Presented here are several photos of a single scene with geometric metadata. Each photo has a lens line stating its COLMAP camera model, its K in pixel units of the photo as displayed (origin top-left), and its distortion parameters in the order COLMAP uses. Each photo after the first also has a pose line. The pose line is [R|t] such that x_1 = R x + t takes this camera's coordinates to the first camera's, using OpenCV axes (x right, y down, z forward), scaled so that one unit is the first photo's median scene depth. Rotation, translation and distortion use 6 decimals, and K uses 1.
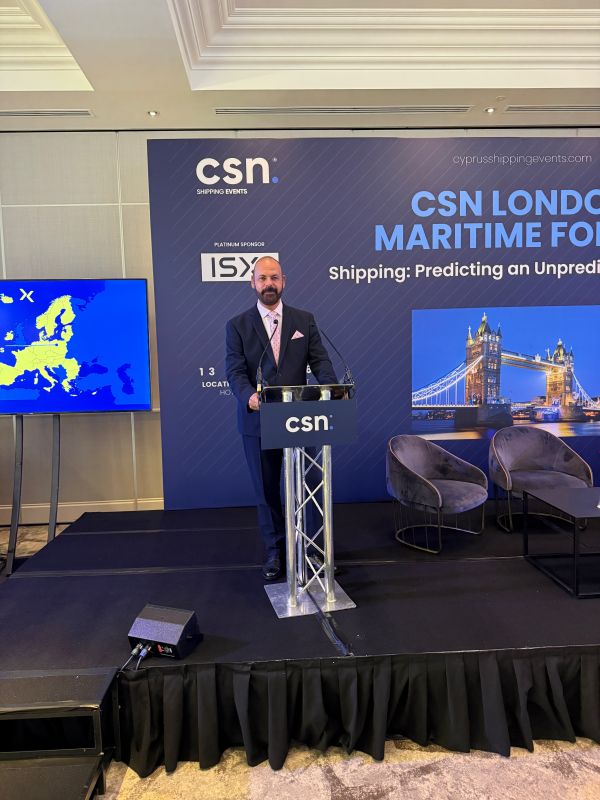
lens RADIAL K [[554.6, 0, 290.0], [0, 554.6, 406.3], [0, 0, 1]] dist [0.093888, -0.173248]
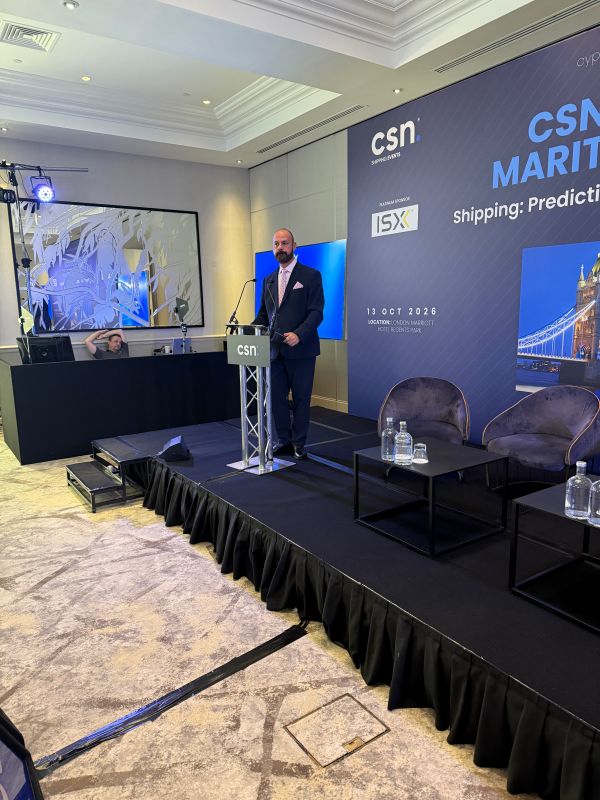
lens RADIAL K [[558.4, 0, 283.2], [0, 558.4, 401.7], [0, 0, 1]] dist [-0.005469, -0.005825]
pose [[0.517593, 0.164373, -0.839690, 0.836012], [-0.065055, 0.986093, 0.152932, -0.039357], [0.853150, -0.024530, 0.521088, 0.179364]]
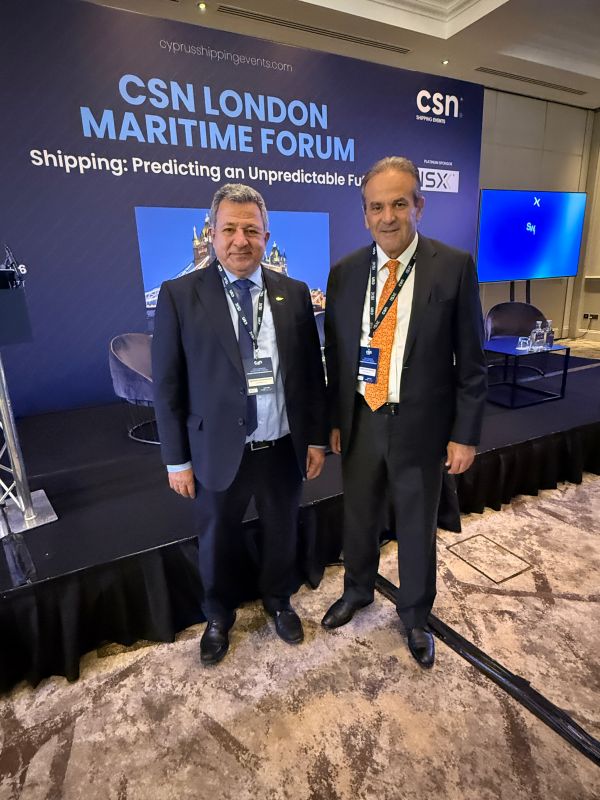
lens RADIAL K [[448.6, 0, 300.4], [0, 448.6, 395.0], [0, 0, 1]] dist [0.004242, 0.001265]
pose [[0.906831, -0.116365, 0.405112, 0.126036], [0.045475, 0.982536, 0.180431, 0.024243], [-0.419033, -0.145198, 0.896286, 0.118905]]
